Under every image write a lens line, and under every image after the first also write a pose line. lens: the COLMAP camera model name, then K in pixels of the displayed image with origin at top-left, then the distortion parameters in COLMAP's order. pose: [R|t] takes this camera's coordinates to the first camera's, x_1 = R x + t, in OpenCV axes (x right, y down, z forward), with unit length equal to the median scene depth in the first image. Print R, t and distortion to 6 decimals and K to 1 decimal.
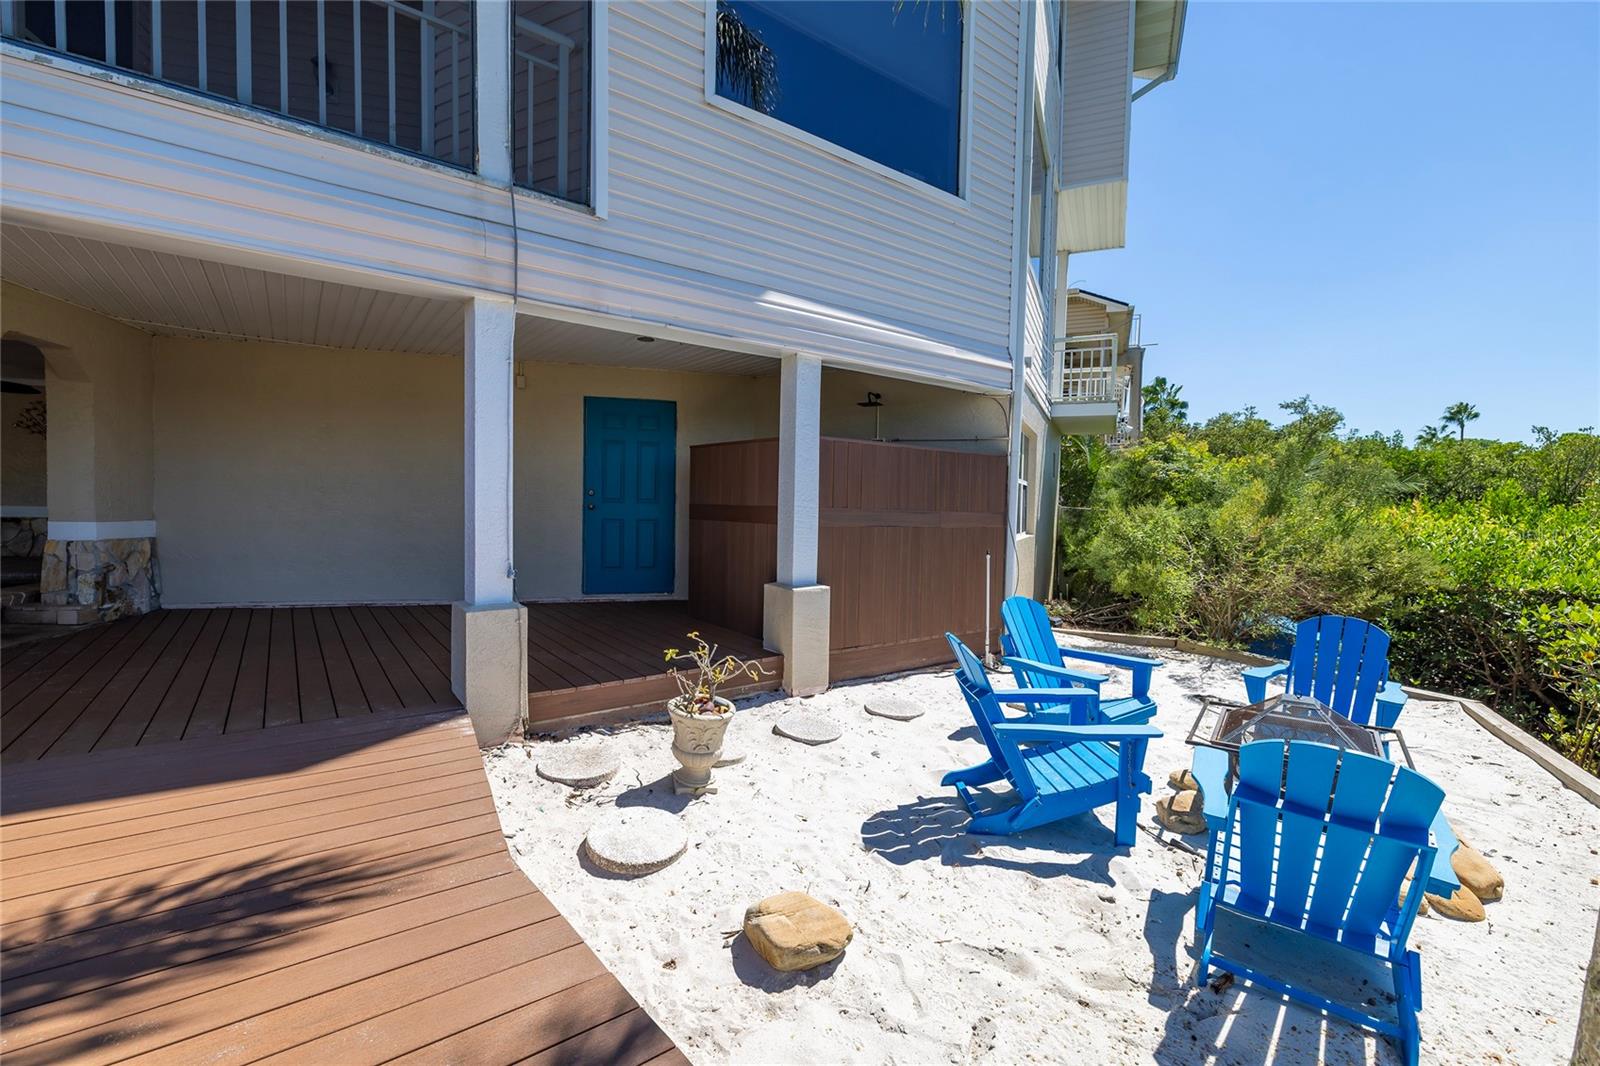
lens RADIAL K [[696.4, 0, 800.0], [0, 696.4, 533.0], [0, 0, 1]] dist [-0.000649, -0.000028]
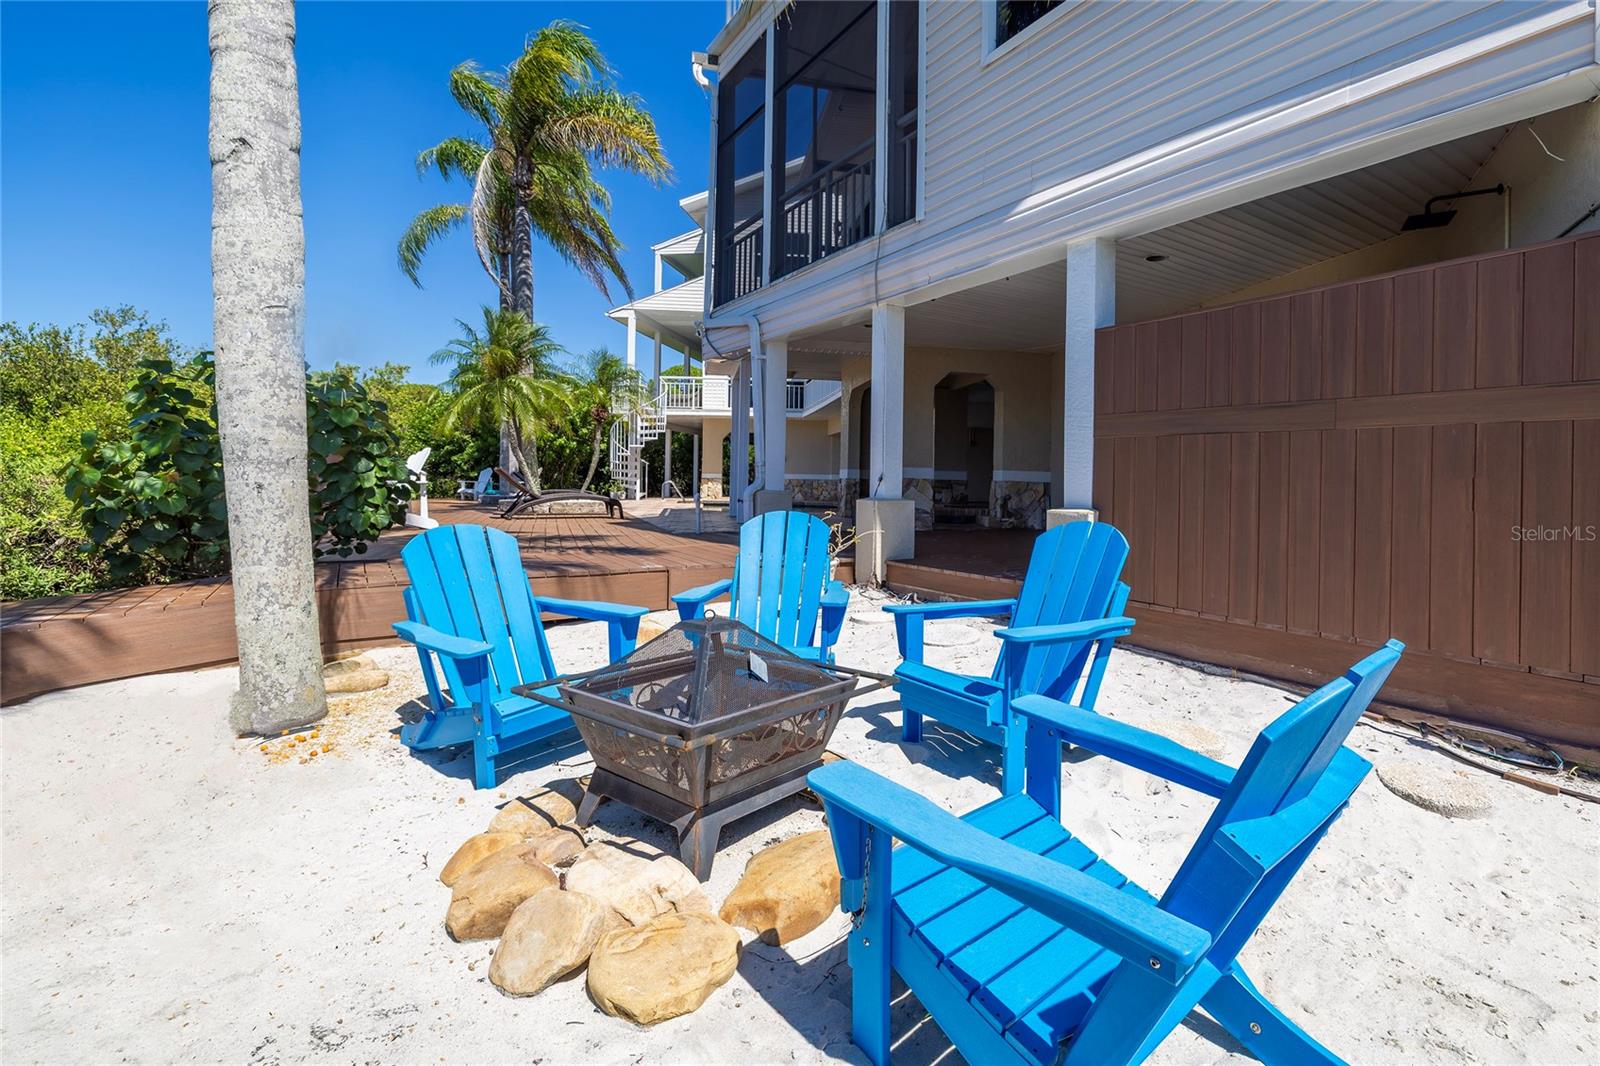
lens RADIAL K [[693.9, 0, 800.7], [0, 693.9, 476.1], [0, 0, 1]] dist [0.000030, 0.000030]
pose [[-0.079265, -0.022385, -0.996602, 0.862523], [-0.063630, 0.997823, -0.017351, 0.069334], [0.994821, 0.062038, -0.080517, 0.730115]]
